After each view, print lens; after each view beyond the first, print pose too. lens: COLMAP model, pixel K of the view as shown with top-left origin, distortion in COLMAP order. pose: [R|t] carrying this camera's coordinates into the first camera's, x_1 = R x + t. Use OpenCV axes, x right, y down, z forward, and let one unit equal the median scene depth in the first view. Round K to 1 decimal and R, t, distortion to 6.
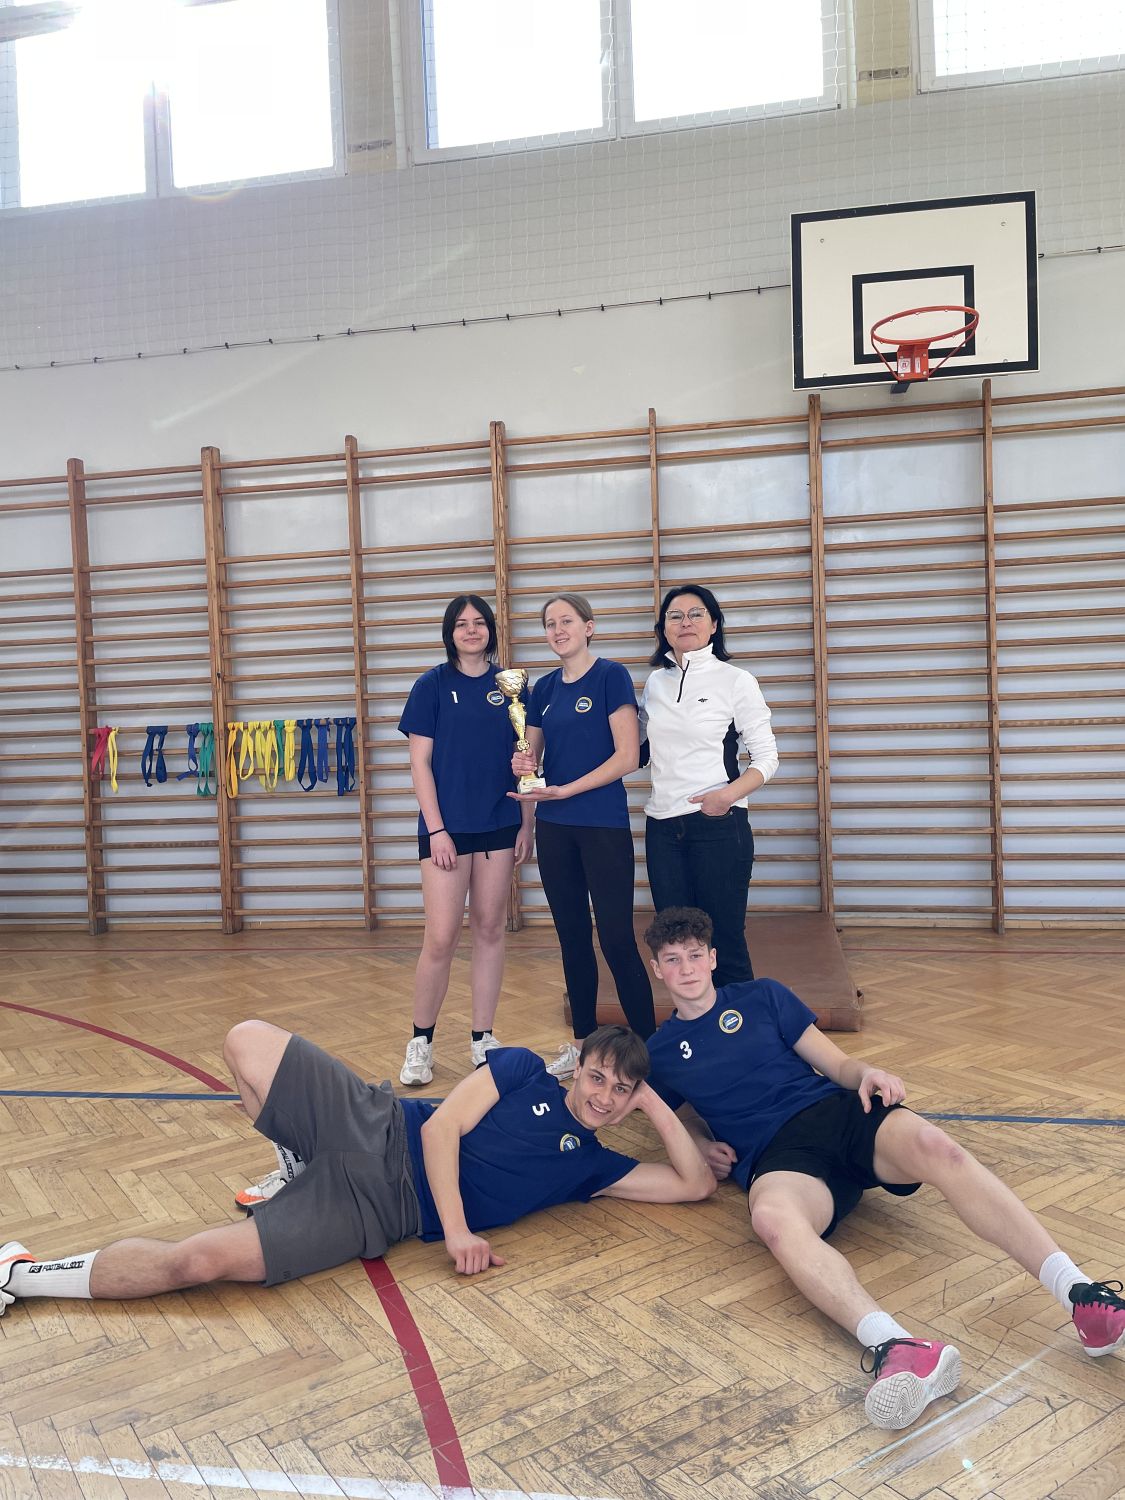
lens RADIAL K [[1128.4, 0, 562.5], [0, 1128.4, 750.0], [0, 0, 1]] dist [0.064010, -0.100425]
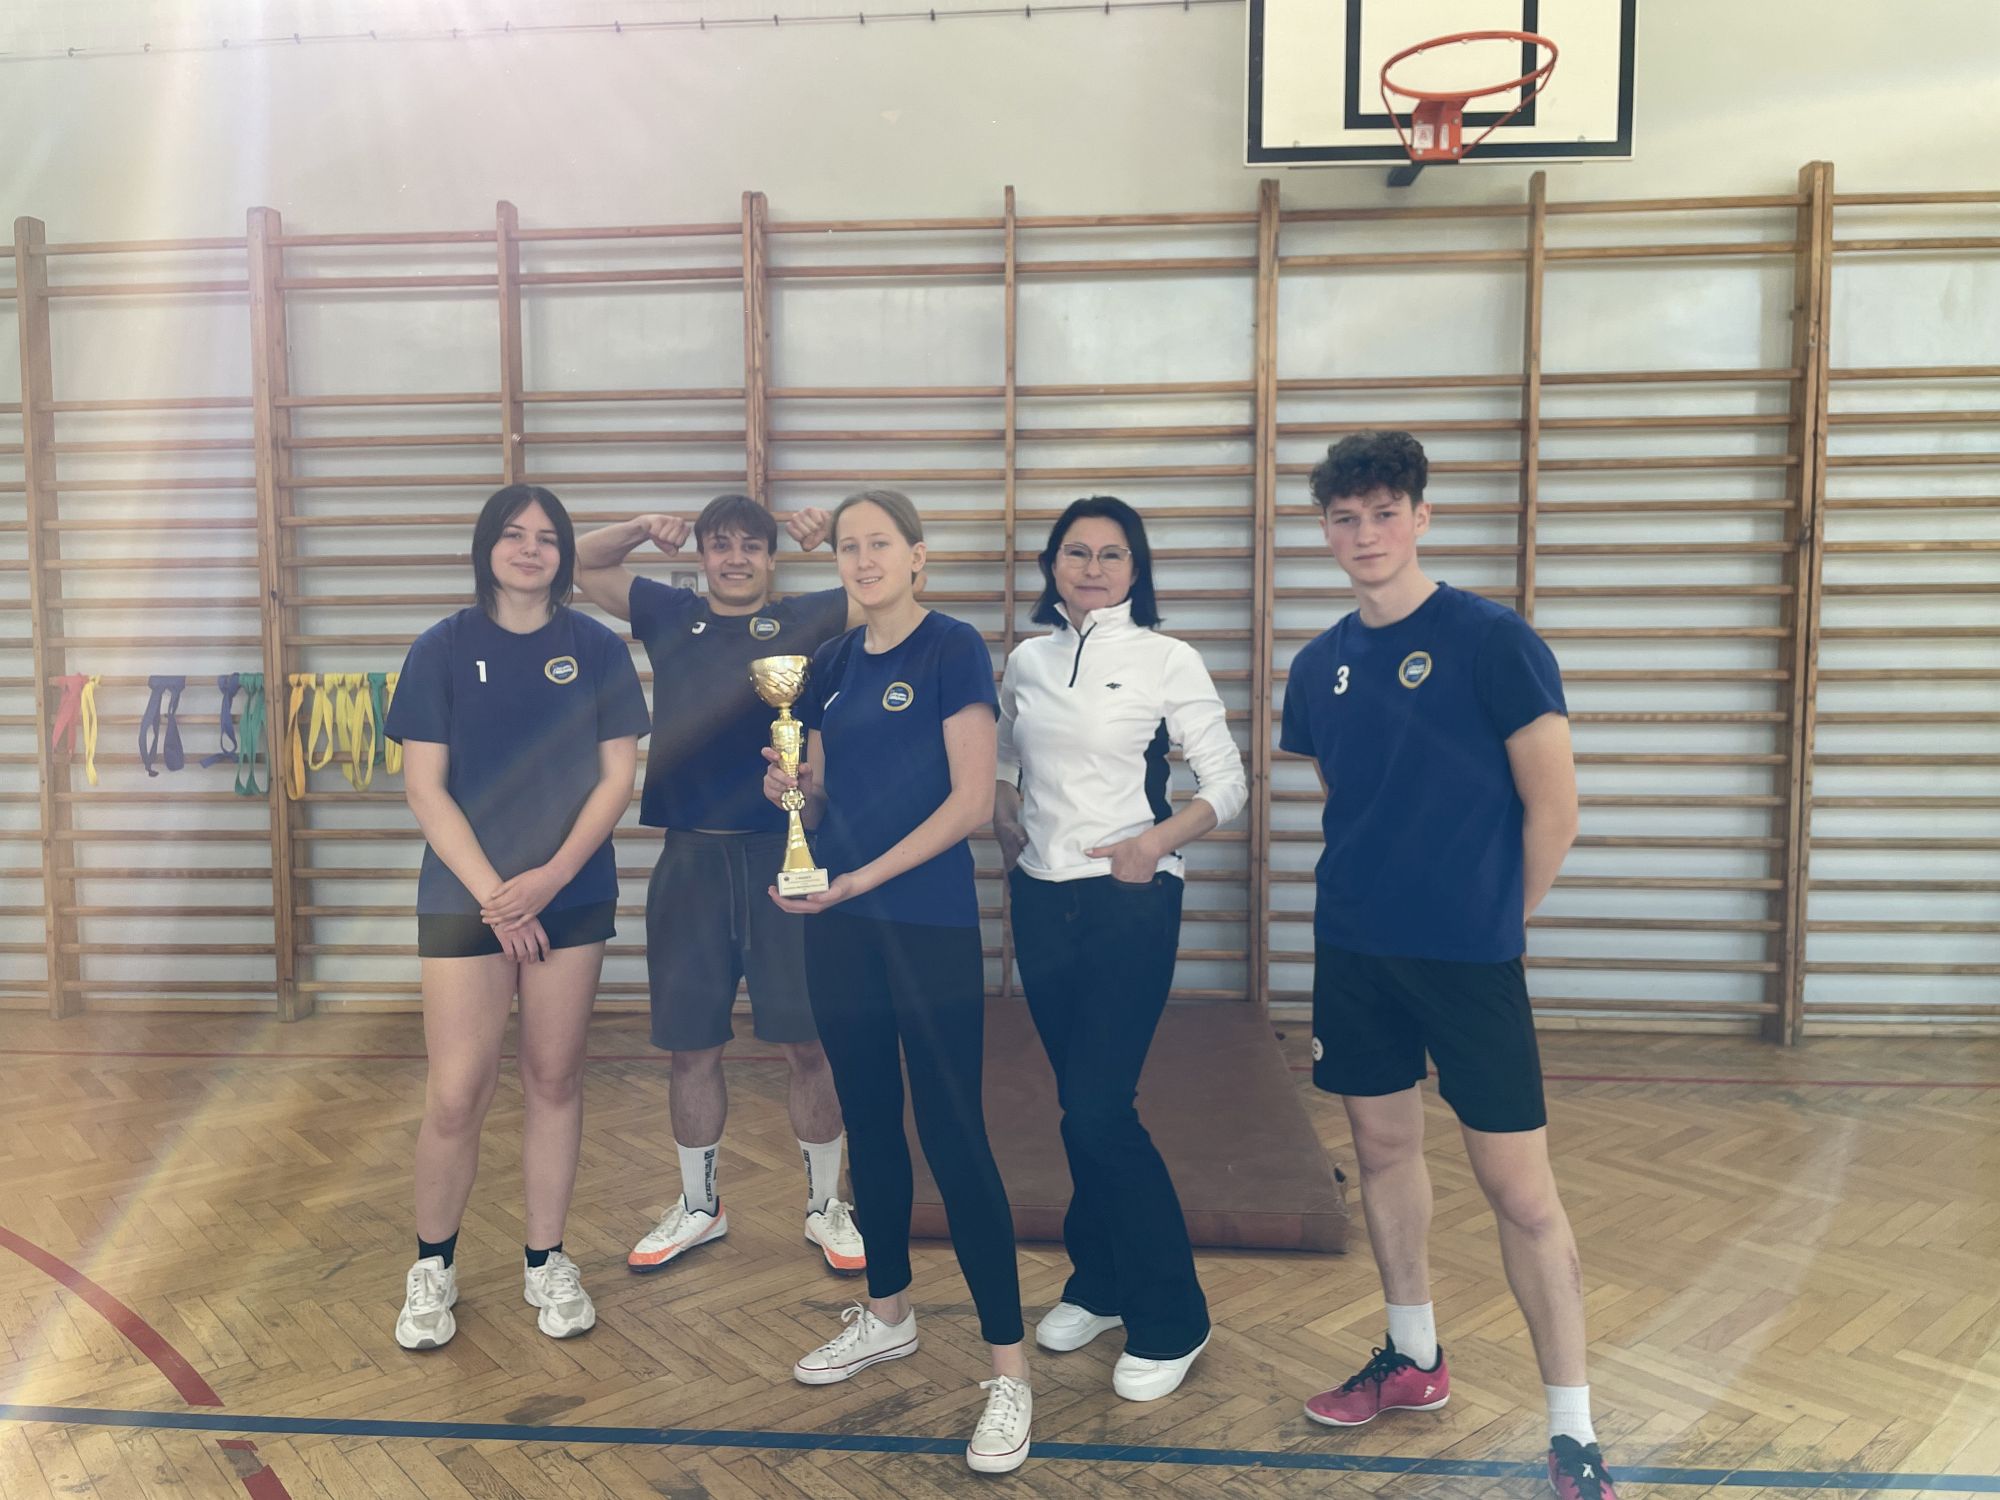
lens RADIAL K [[1504.6, 0, 1000.0], [0, 1504.6, 750.0], [0, 0, 1]] dist [0.064010, -0.100425]
pose [[0.994044, 0.025469, 0.105961, -0.005578], [-0.029131, 0.999025, 0.033160, -0.022780], [-0.105013, -0.036050, 0.993817, 0.169690]]
